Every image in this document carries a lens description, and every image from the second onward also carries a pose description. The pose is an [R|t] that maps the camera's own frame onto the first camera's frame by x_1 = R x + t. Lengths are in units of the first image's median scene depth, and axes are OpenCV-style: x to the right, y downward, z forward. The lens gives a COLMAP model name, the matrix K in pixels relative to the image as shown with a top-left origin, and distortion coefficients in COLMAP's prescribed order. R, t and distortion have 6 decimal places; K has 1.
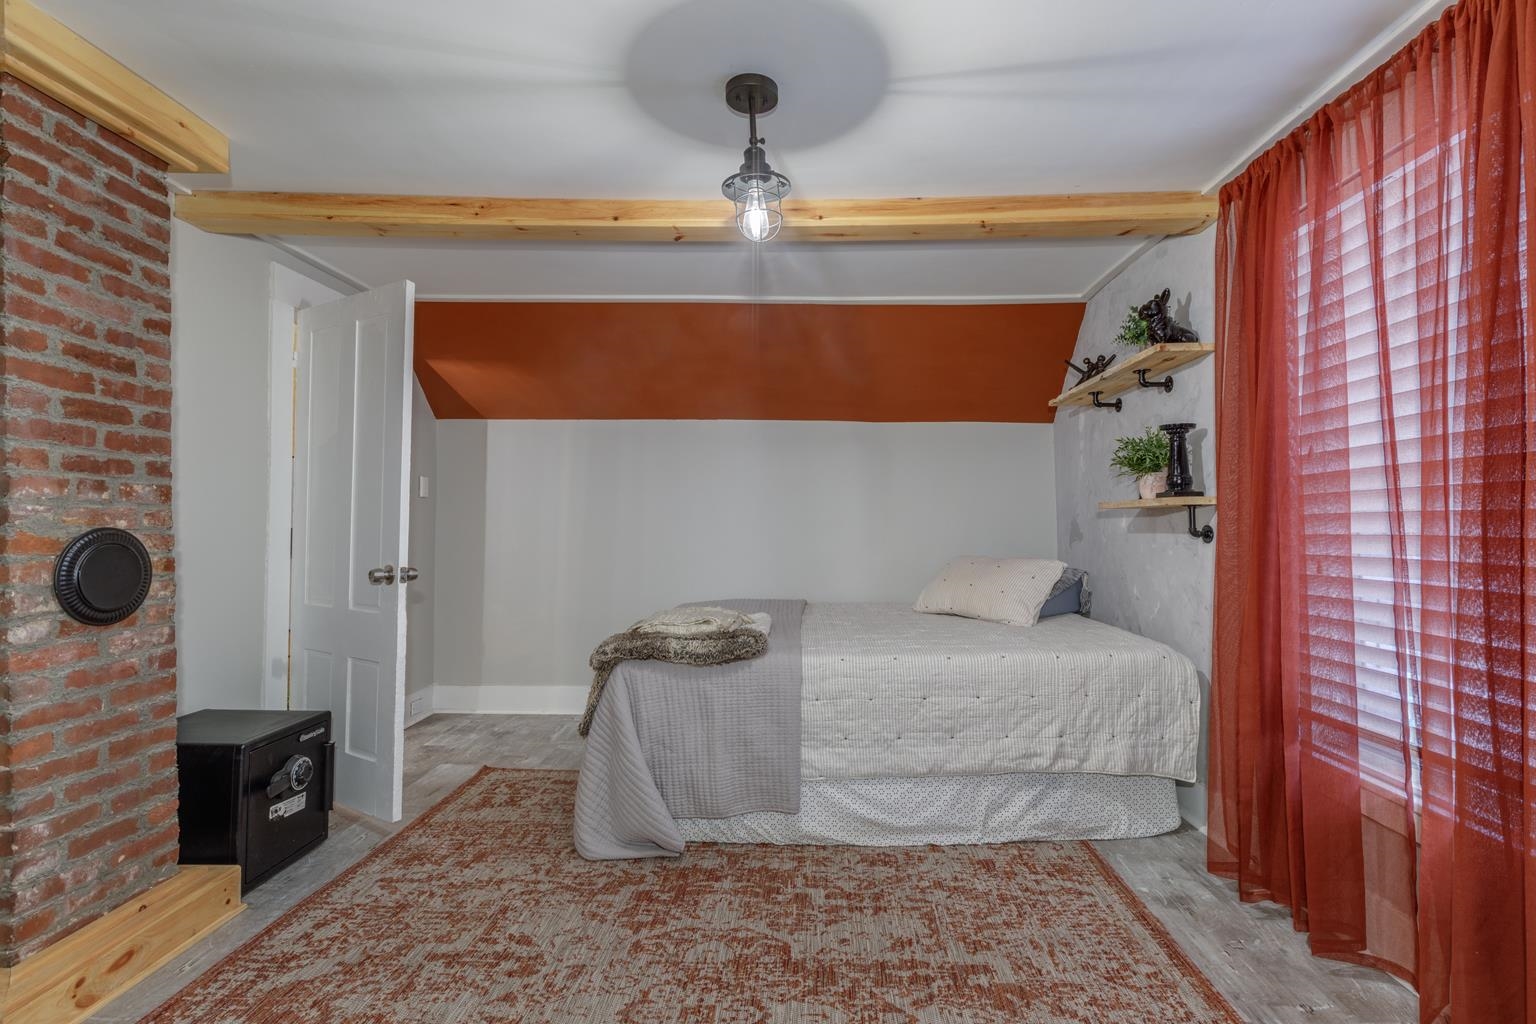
lens RADIAL K [[713.5, 0, 786.5], [0, 713.5, 498.5], [0, 0, 1]] dist [0.000087, -0.000045]
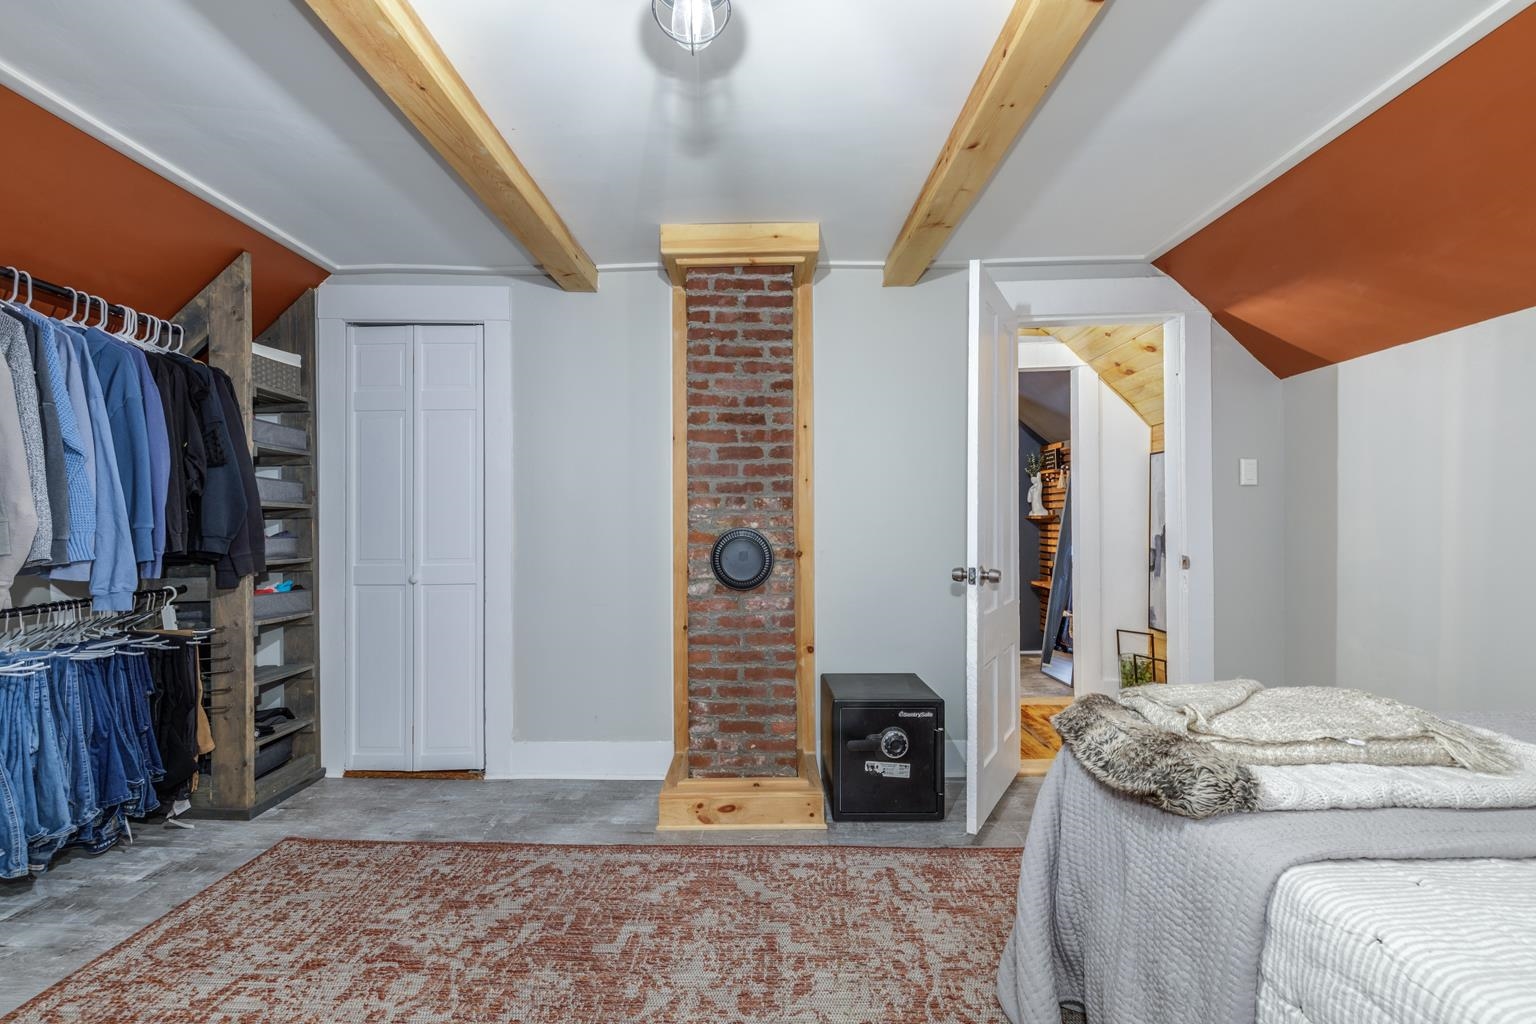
lens RADIAL K [[698.0, 0, 764.8], [0, 698.0, 515.4], [0, 0, 1]] dist [0.005780, 0.000207]
pose [[0.008965, -0.012660, -0.999880, 0.540532], [0.046915, 0.998824, -0.012226, 0.034611], [0.998859, -0.046800, 0.009549, 1.010113]]
